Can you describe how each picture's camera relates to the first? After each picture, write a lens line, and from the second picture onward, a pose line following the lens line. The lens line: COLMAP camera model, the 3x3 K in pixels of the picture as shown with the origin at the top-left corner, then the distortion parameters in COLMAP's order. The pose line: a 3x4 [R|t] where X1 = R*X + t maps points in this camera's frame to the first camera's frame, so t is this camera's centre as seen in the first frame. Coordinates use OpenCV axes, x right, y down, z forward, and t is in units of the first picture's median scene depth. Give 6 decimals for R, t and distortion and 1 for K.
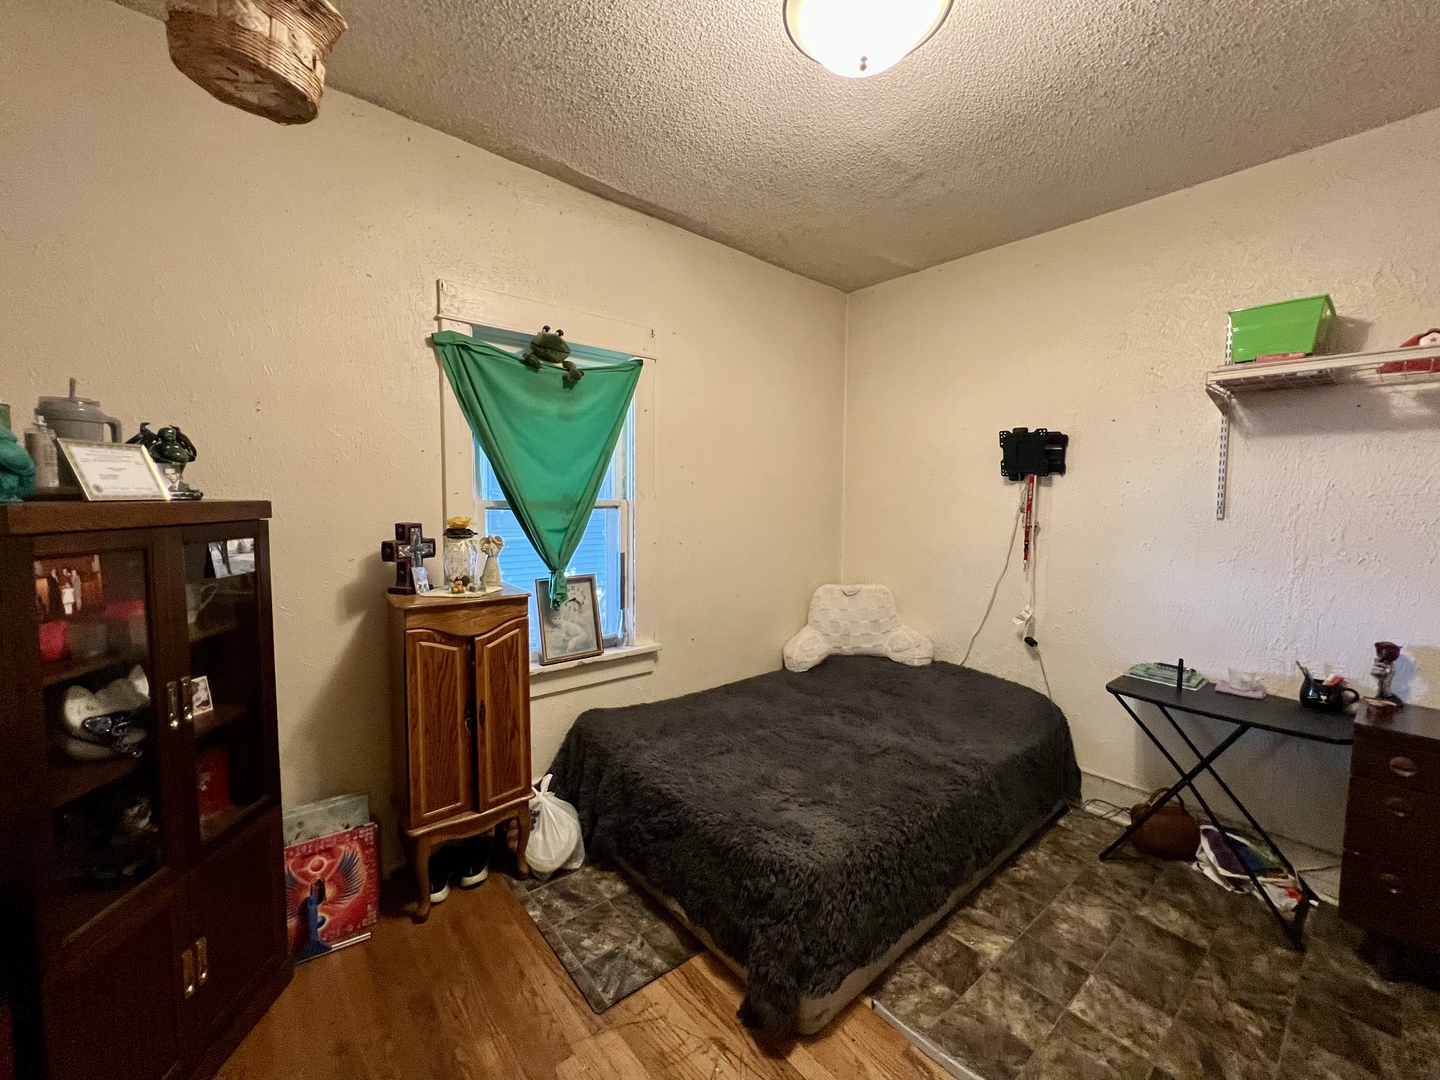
lens RADIAL K [[574.9, 0, 722.1], [0, 574.9, 538.4], [0, 0, 1]] dist [-0.000101, -0.000341]
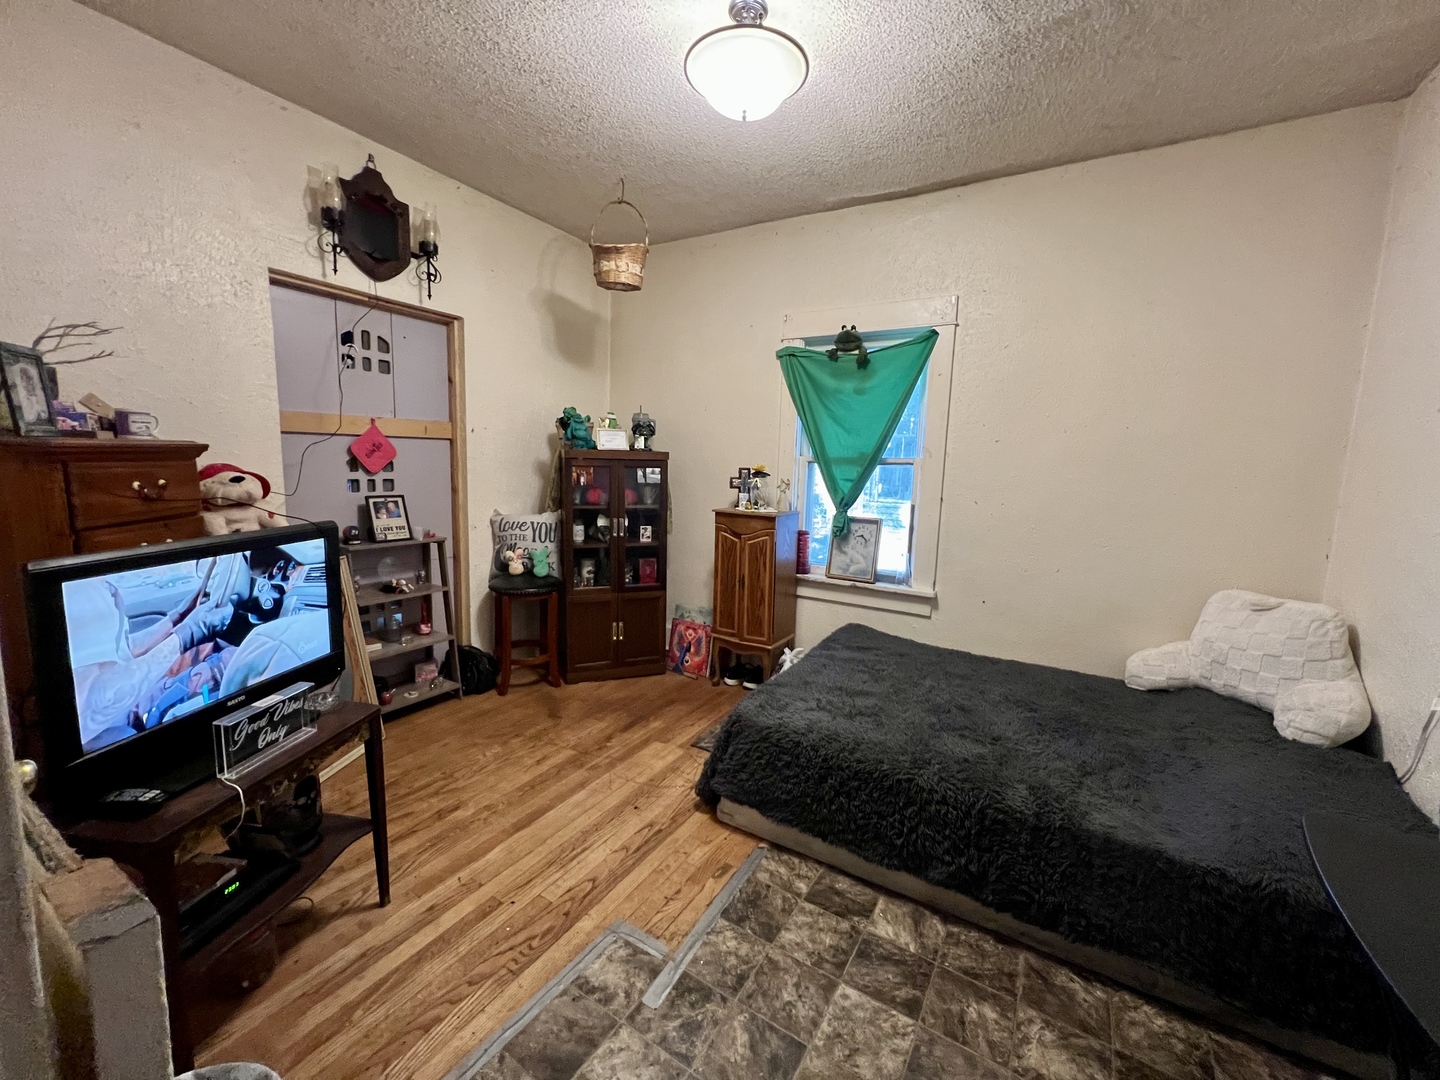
lens RADIAL K [[574.9, 0, 722.1], [0, 574.9, 538.7], [0, 0, 1]] dist [-0.000101, -0.000341]
pose [[0.314360, 0.120919, -0.941571, 0.989204], [-0.094492, 0.990914, 0.095707, 0.023334], [0.944589, 0.058885, 0.322929, 0.350451]]
